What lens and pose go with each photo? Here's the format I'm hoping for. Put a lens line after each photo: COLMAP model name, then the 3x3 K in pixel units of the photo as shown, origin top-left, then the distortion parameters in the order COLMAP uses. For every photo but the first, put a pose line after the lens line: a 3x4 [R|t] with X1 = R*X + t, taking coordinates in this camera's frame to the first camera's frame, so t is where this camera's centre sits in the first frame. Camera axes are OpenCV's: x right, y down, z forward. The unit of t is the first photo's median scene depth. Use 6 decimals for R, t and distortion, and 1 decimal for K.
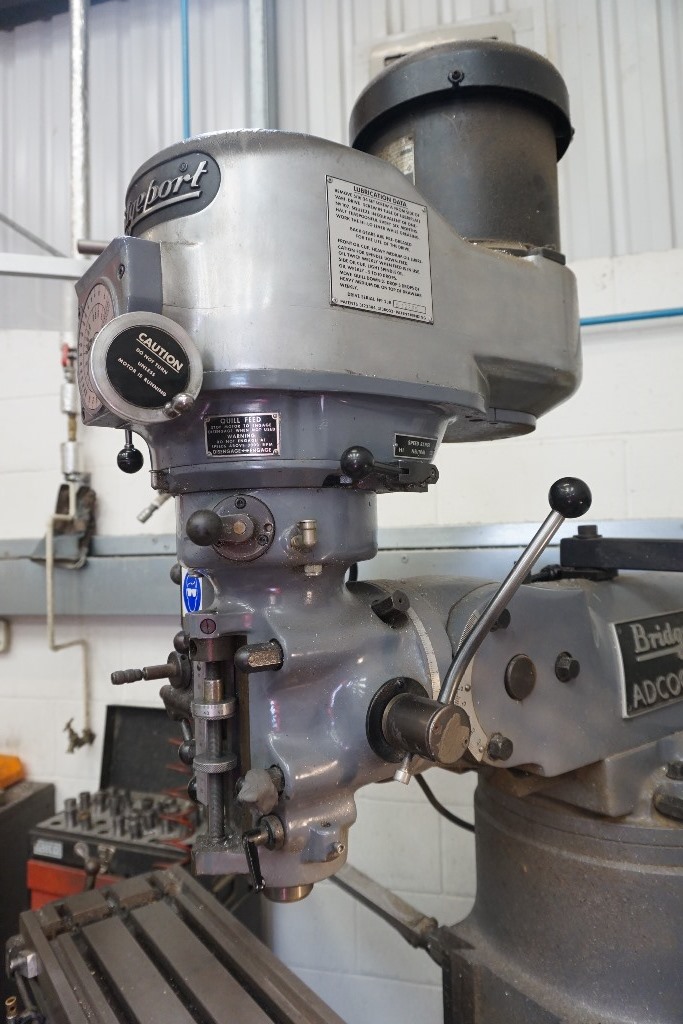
lens RADIAL K [[699.9, 0, 339.8], [0, 699.9, 504.5], [0, 0, 1]] dist [-0.033411, 0.005705]
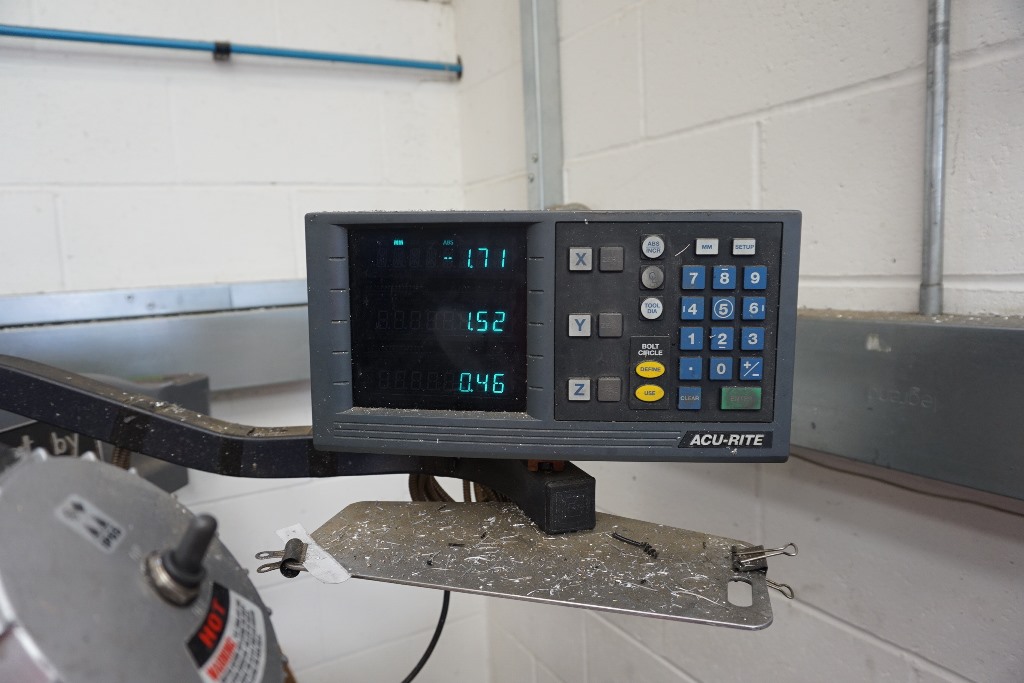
lens RADIAL K [[686.5, 0, 508.6], [0, 686.5, 355.4], [0, 0, 1]] dist [-0.032311, 0.001585]
pose [[0.721623, -0.099648, 0.685077, 0.570873], [-0.004456, 0.988897, 0.148534, -0.061388], [-0.692272, -0.110238, 0.713167, 0.131416]]
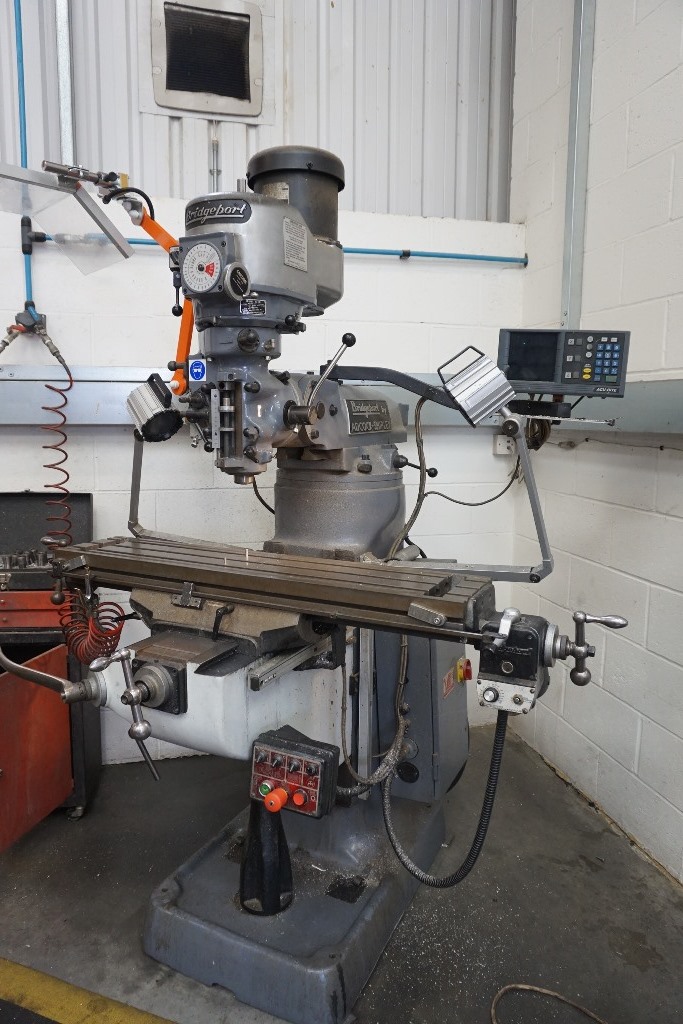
lens RADIAL K [[701.4, 0, 345.3], [0, 701.4, 513.4], [0, 0, 1]] dist [-0.006309, 0.002934]
pose [[0.874197, -0.033936, 0.484385, -0.949964], [-0.053030, 0.984915, 0.164710, 0.186393], [-0.482667, -0.169676, 0.859210, -1.387887]]
